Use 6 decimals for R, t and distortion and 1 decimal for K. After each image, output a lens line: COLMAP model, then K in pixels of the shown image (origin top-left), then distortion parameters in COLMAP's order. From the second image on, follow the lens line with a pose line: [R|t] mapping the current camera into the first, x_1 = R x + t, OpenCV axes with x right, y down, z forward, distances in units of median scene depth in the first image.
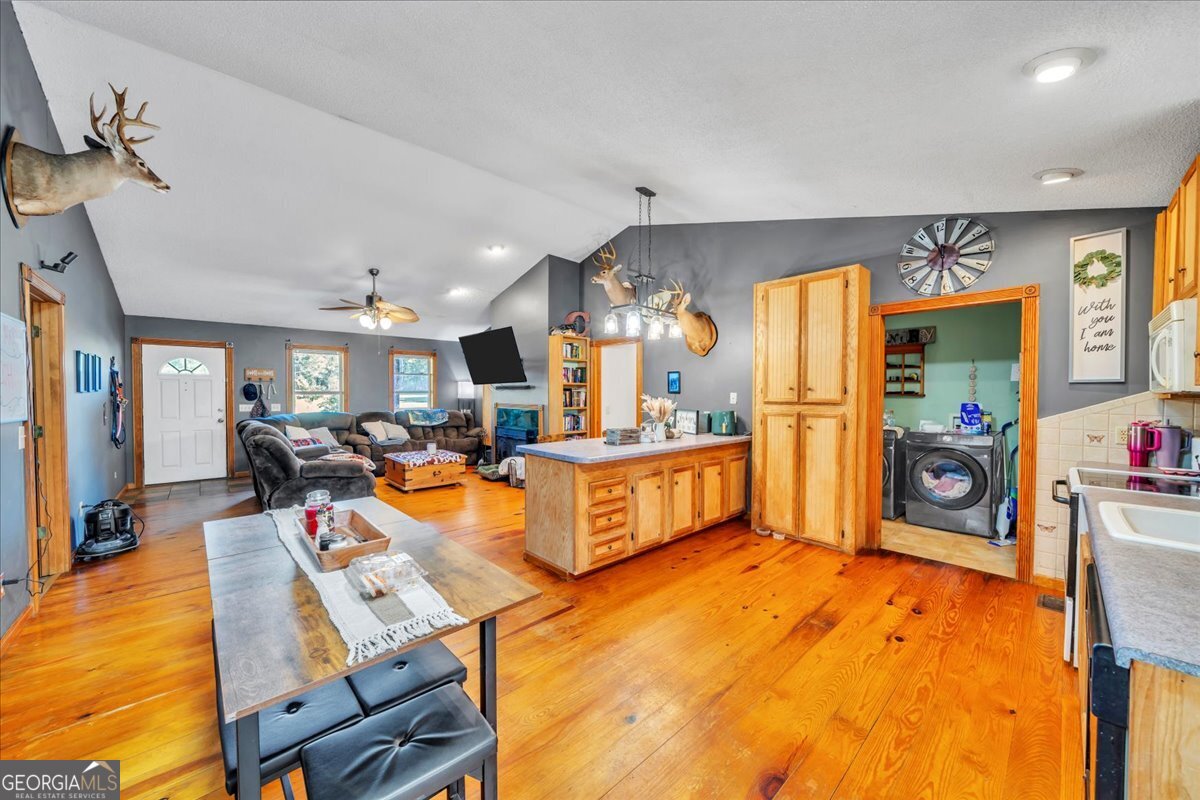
lens RADIAL K [[430.0, 0, 590.4], [0, 430.0, 397.9], [0, 0, 1]] dist [-0.000984, -0.000106]
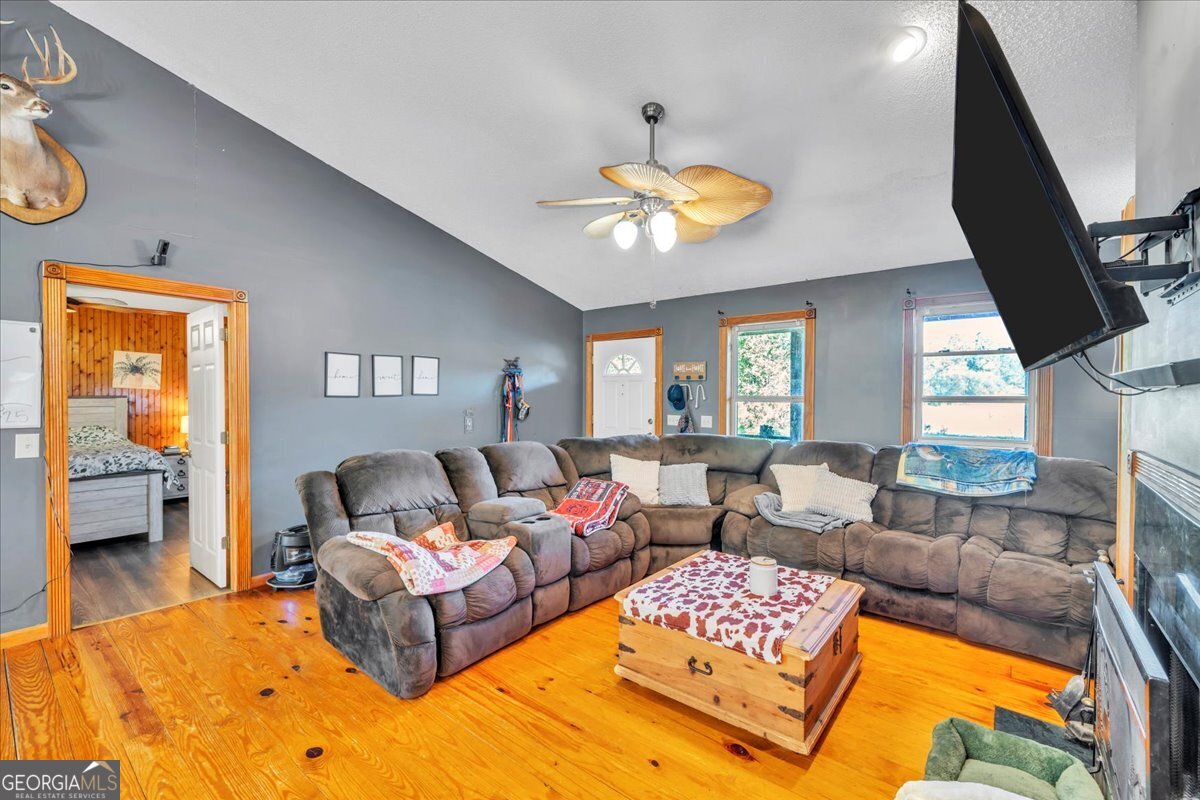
lens RADIAL K [[513.2, 0, 595.1], [0, 513.2, 399.5], [0, 0, 1]] dist [0.002007, 0.000090]
pose [[0.154161, 0.009917, -0.987996, -0.010896], [-0.017807, 0.999815, 0.007257, -0.014697], [0.987885, 0.016475, 0.154309, 0.837833]]
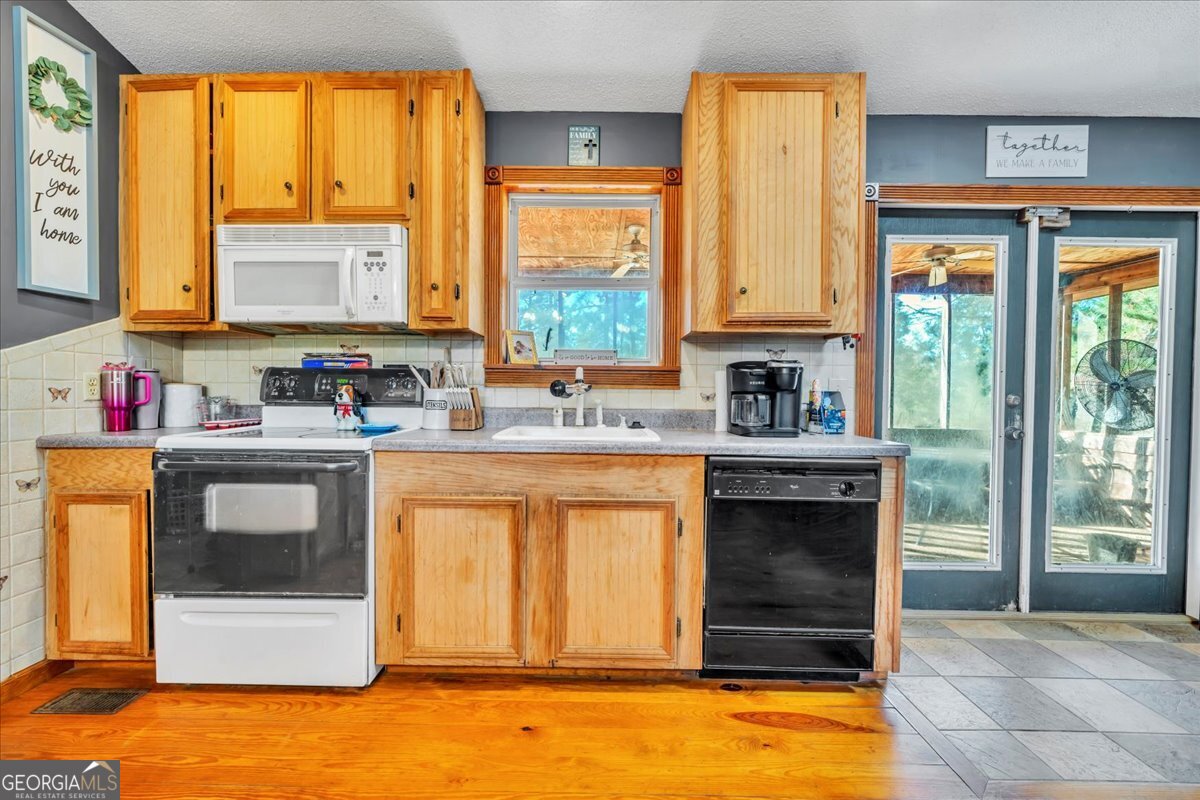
lens RADIAL K [[488.2, 0, 595.0], [0, 488.2, 403.0], [0, 0, 1]] dist [-0.003232, -0.000066]
pose [[-0.734024, -0.024750, 0.678673, 0.095180], [-0.000846, 0.999368, 0.035531, 0.037774], [-0.679123, 0.025506, -0.733581, 0.448384]]
